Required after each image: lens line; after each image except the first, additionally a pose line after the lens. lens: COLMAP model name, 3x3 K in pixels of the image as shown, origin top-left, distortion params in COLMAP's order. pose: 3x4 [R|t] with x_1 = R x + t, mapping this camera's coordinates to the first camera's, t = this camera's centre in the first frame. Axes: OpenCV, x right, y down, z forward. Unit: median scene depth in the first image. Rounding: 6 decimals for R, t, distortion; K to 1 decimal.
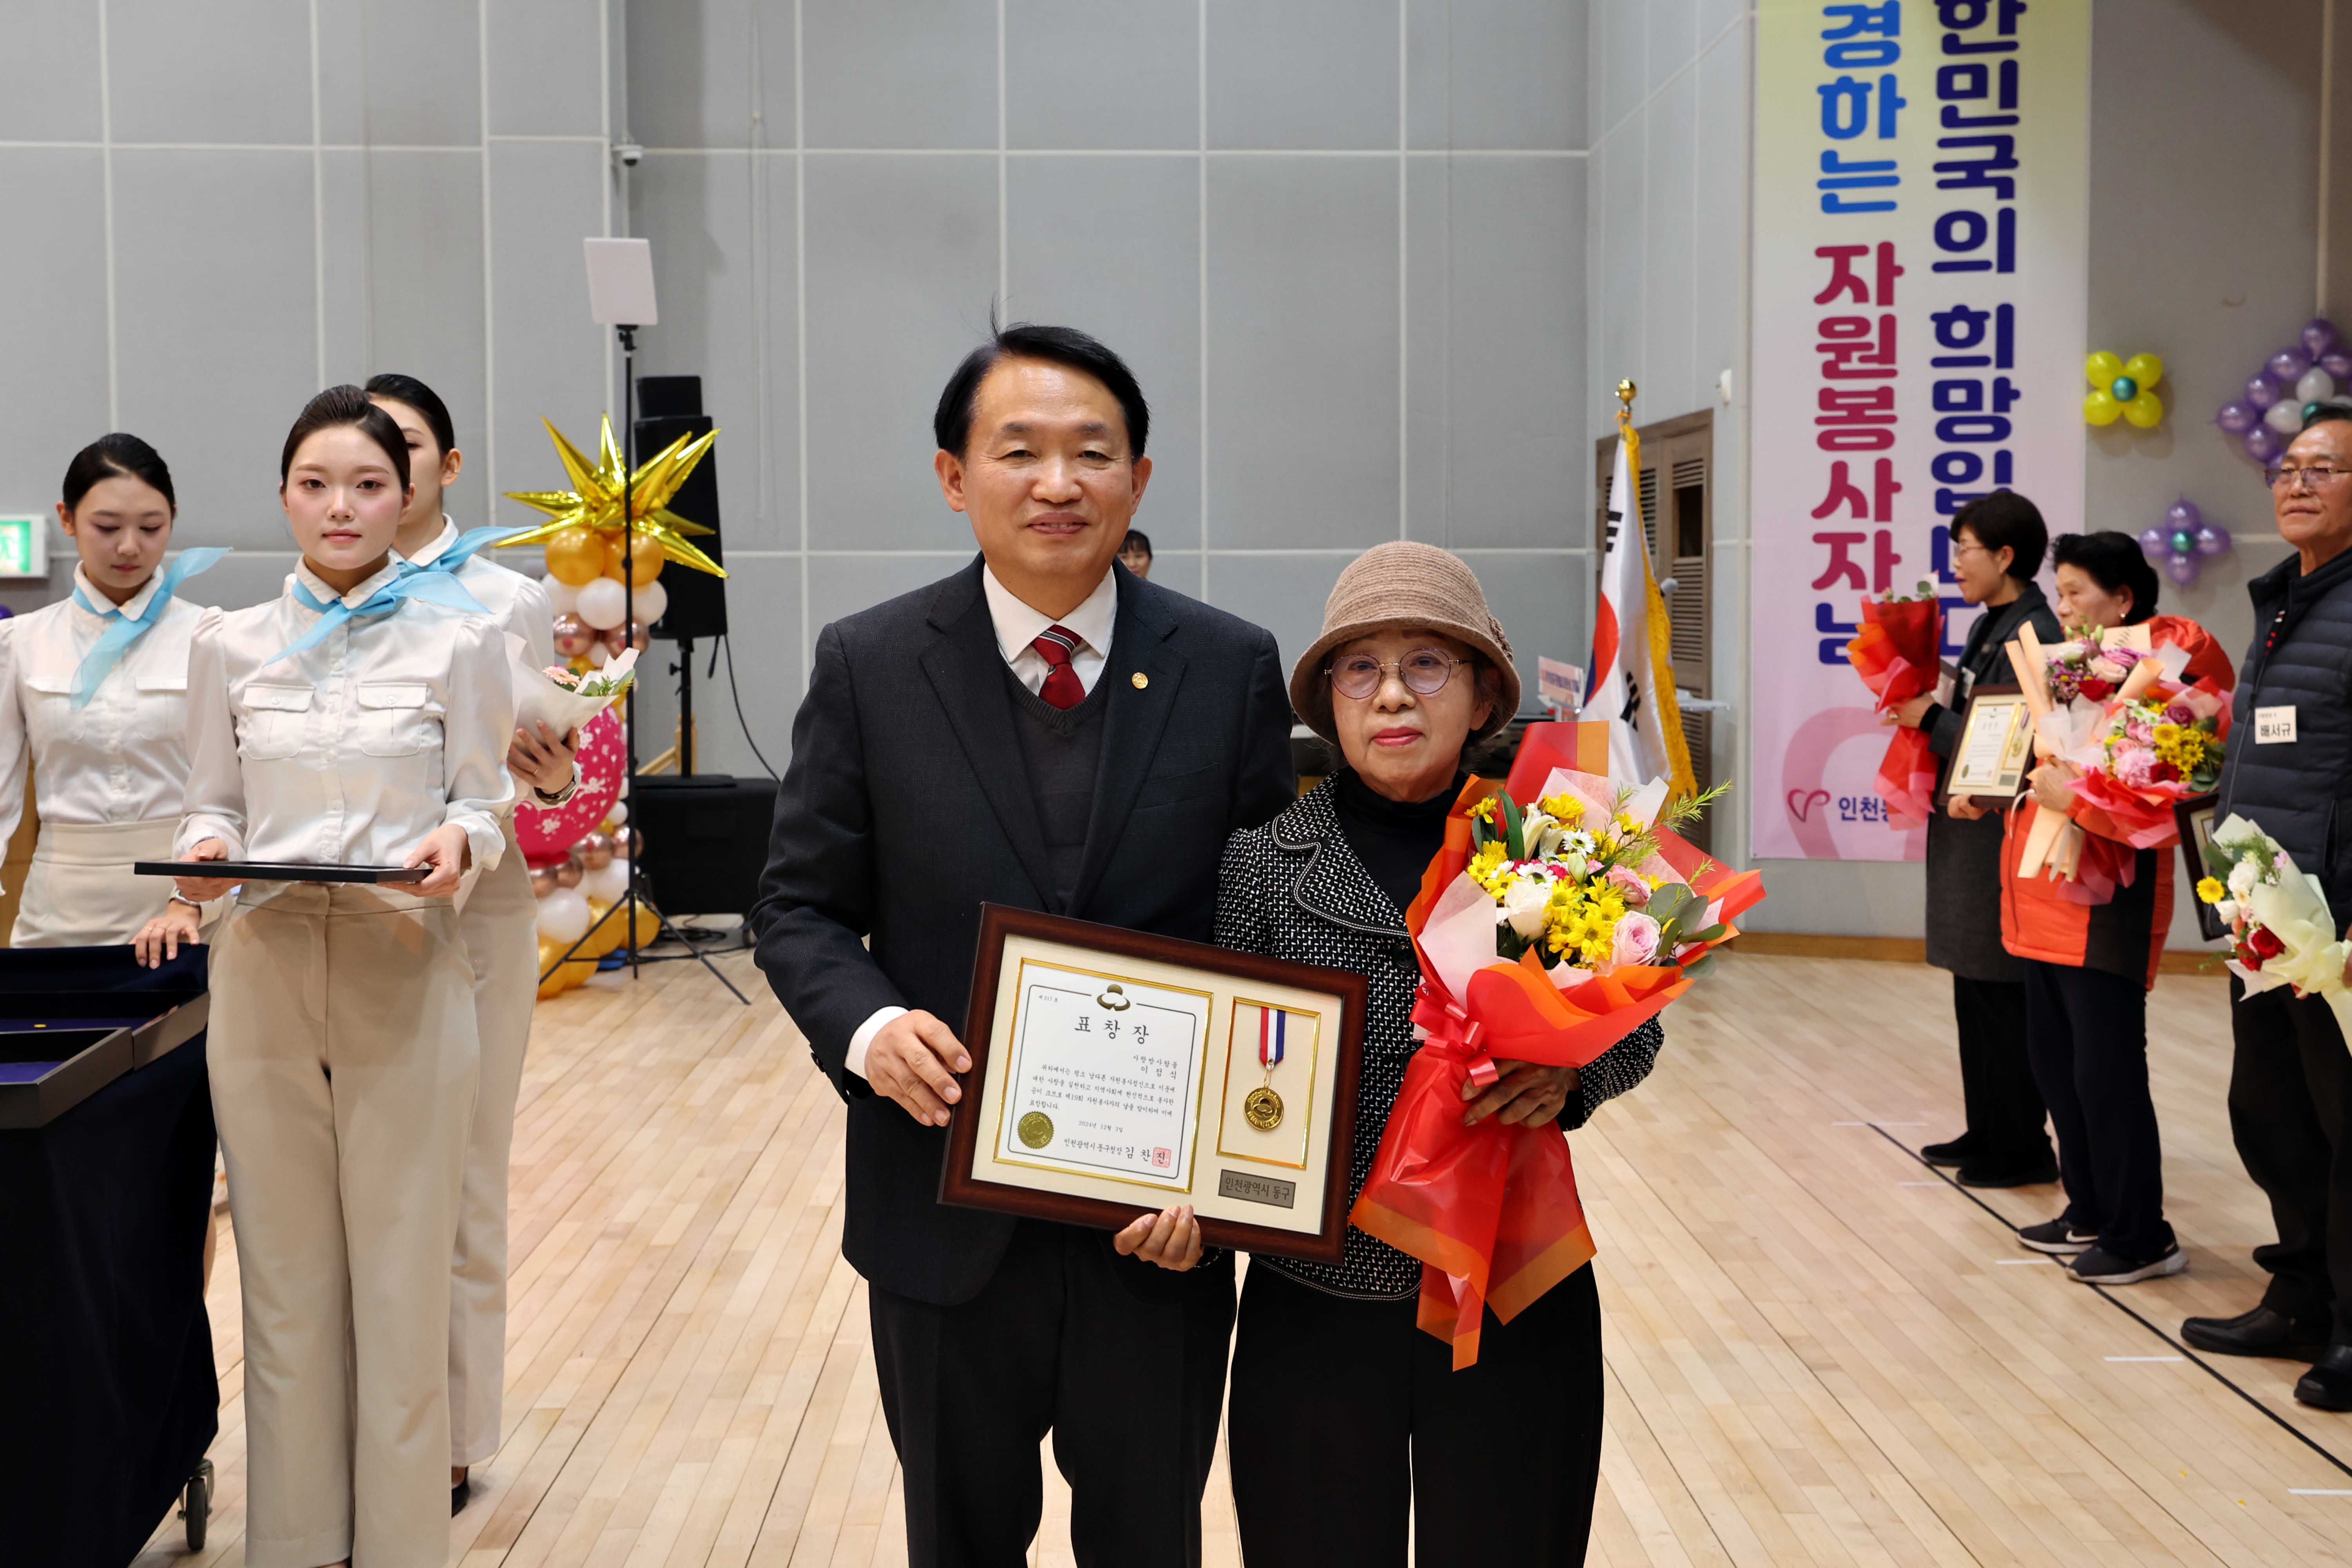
lens RADIAL K [[3112.6, 0, 1219.3], [0, 3112.6, 701.9], [0, 0, 1]] dist [0.092669, 0.046356]
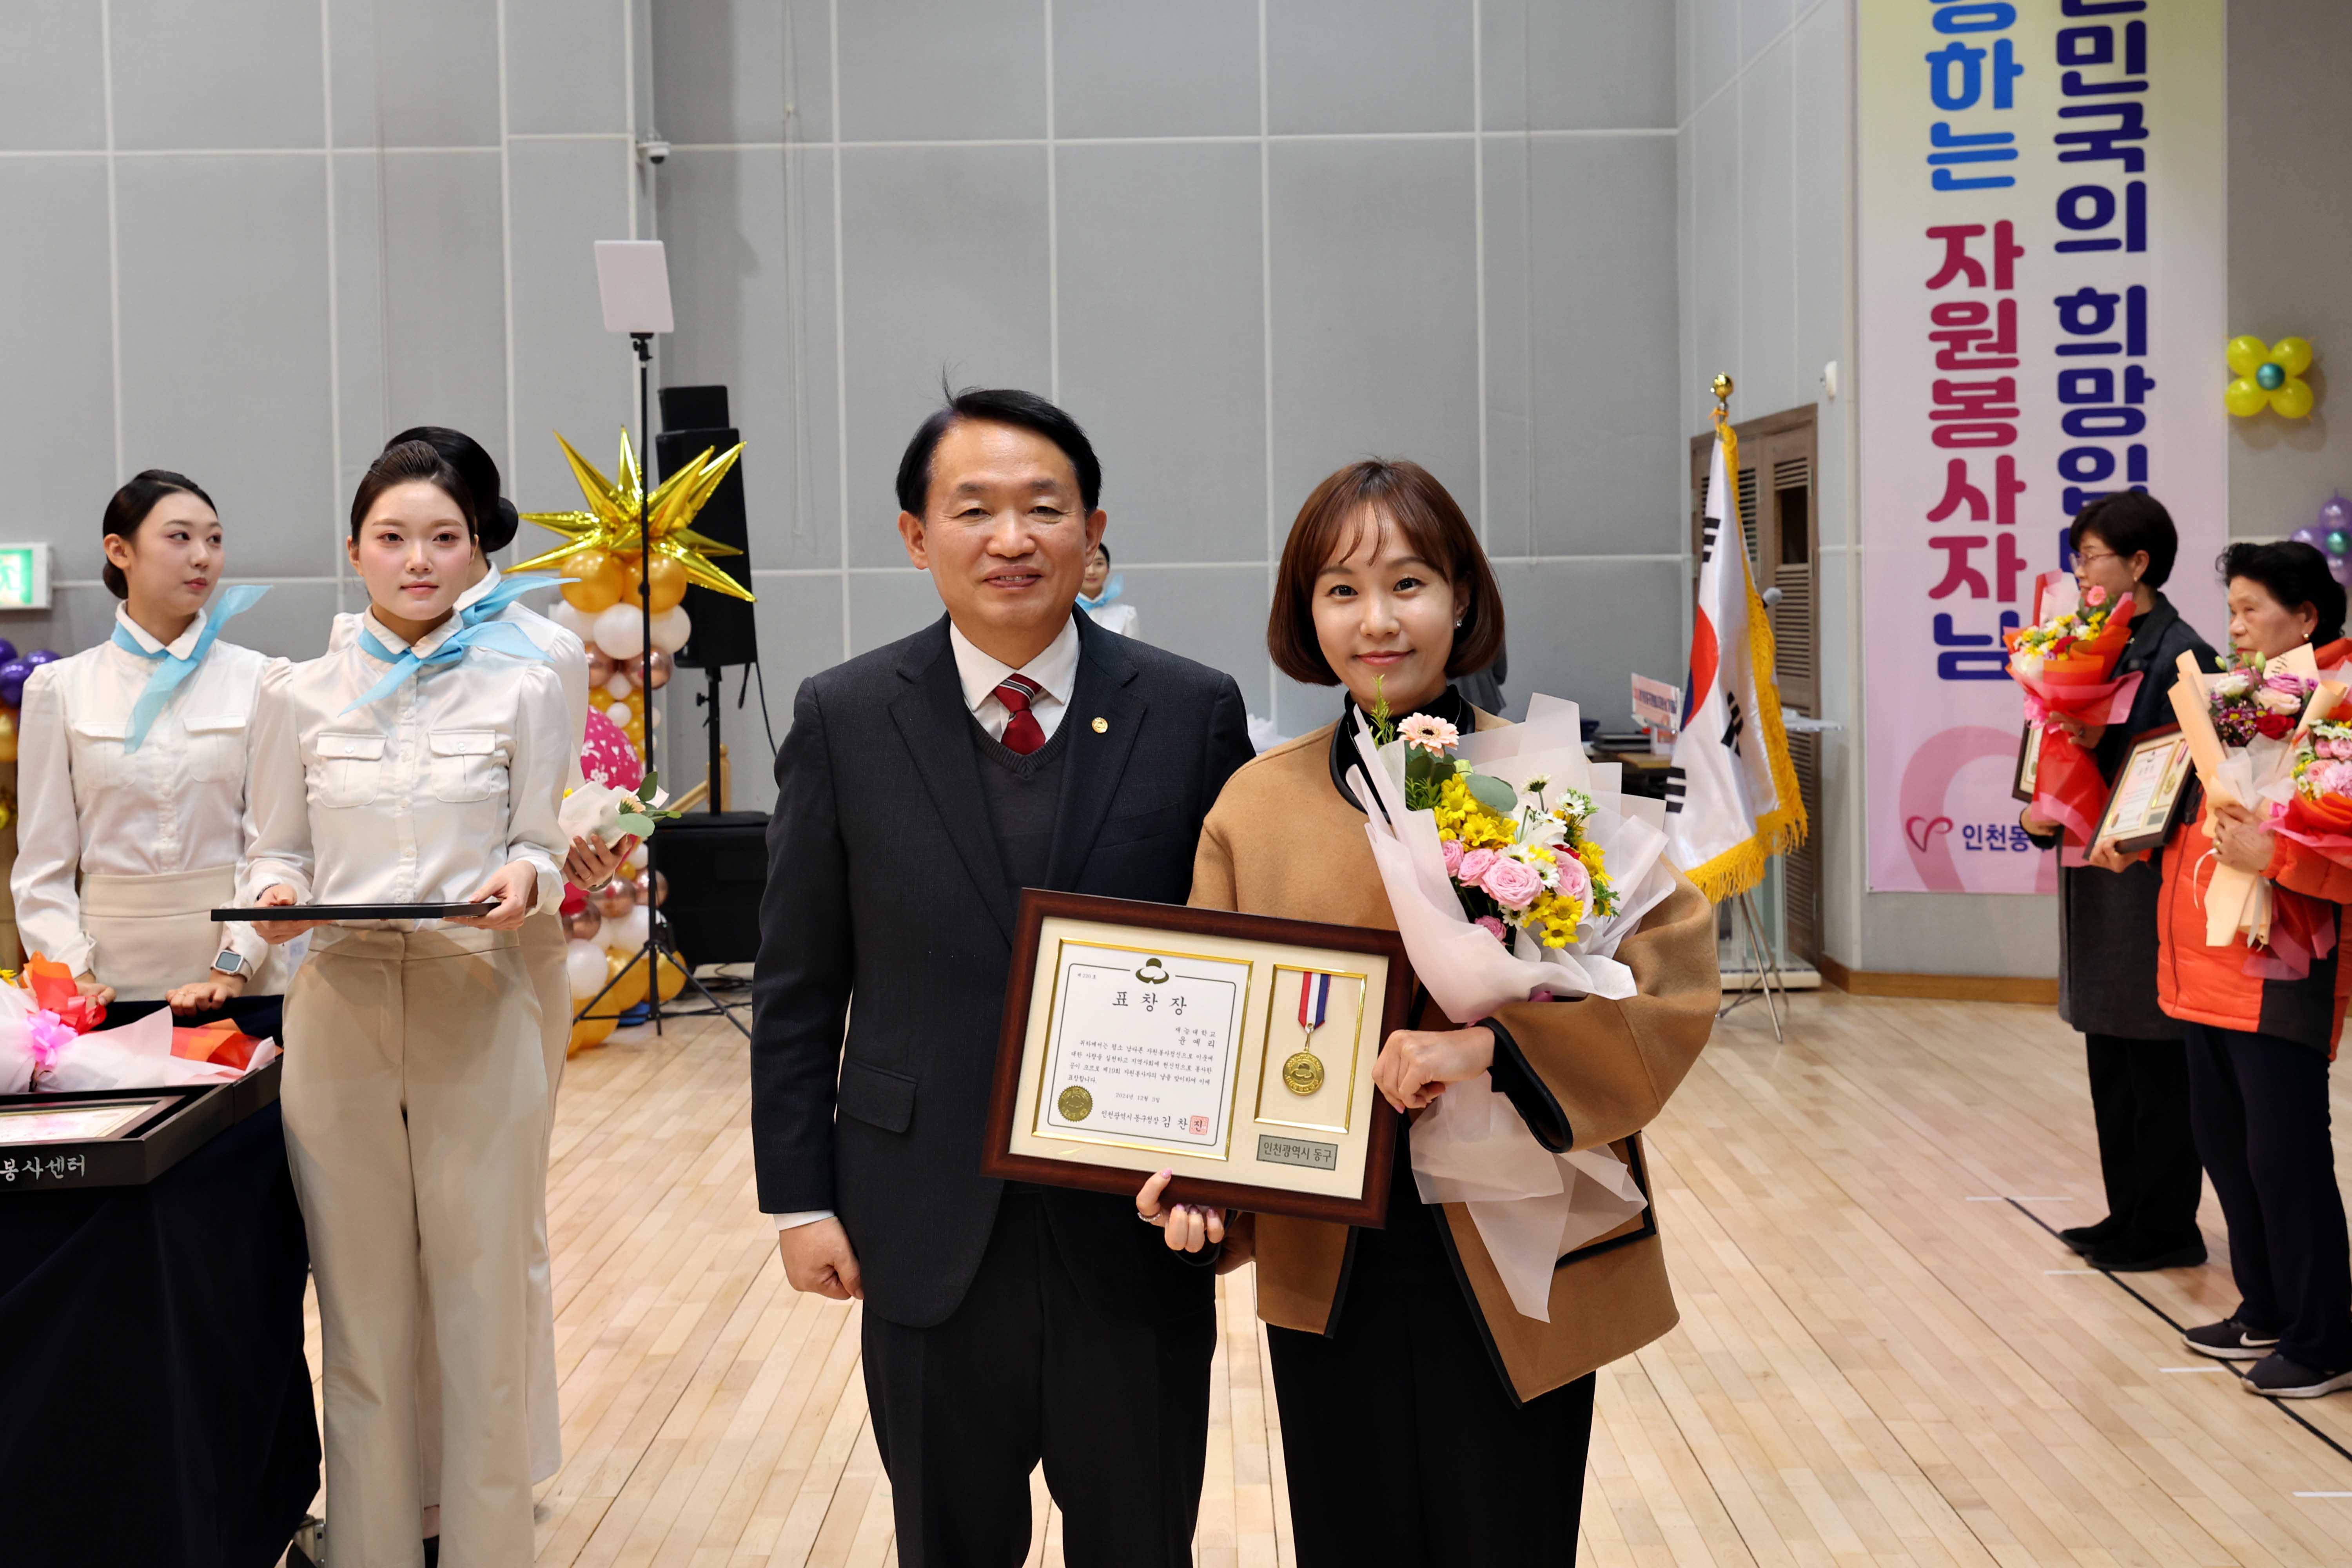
lens RADIAL K [[3216.7, 0, 1200.6], [0, 3216.7, 645.4], [0, 0, 1]] dist [0.079567, 0.100572]
pose [[0.999410, -0.012772, -0.031890, 0.005848], [0.012165, 0.999742, -0.019158, -0.006759], [0.032127, 0.018759, 0.999308, 0.044416]]
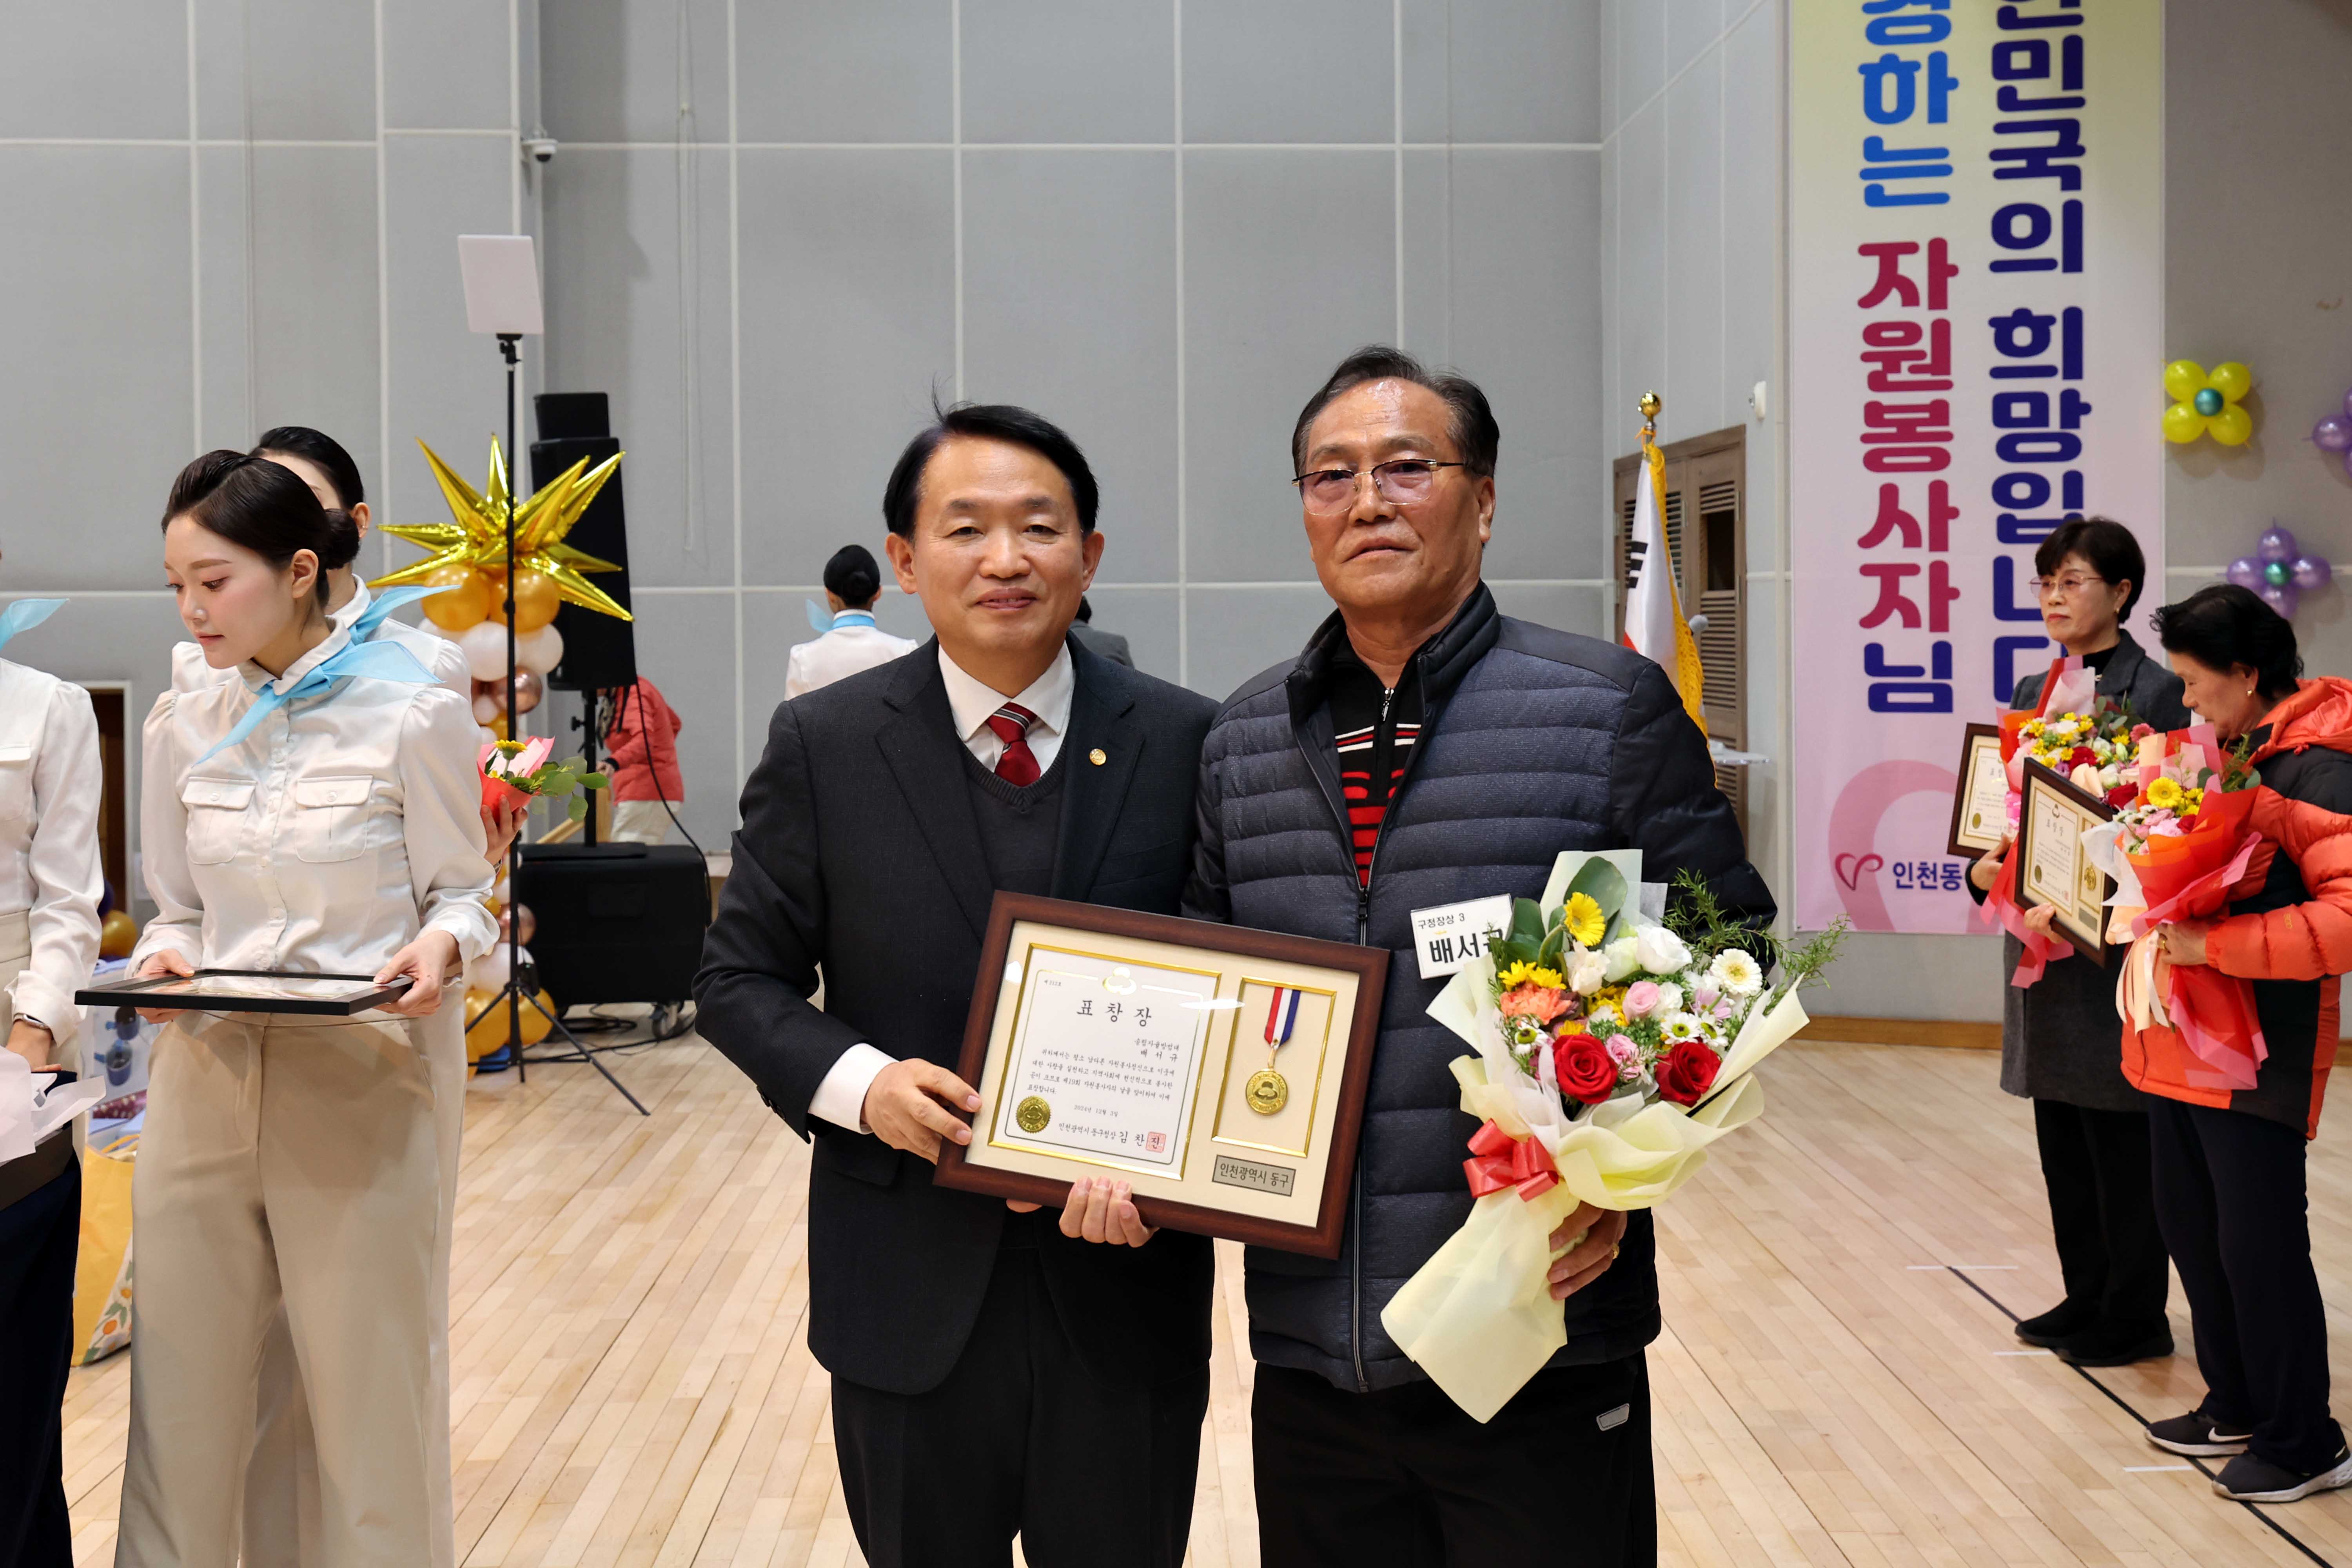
lens RADIAL K [[3168.3, 0, 1281.9], [0, 3168.3, 624.5], [0, 0, 1]] dist [0.085890, 0.040778]
pose [[0.999823, -0.005087, 0.018134, 0.009302], [0.005659, 0.999483, -0.031647, -0.009458], [-0.017964, 0.031744, 0.999335, 0.101959]]
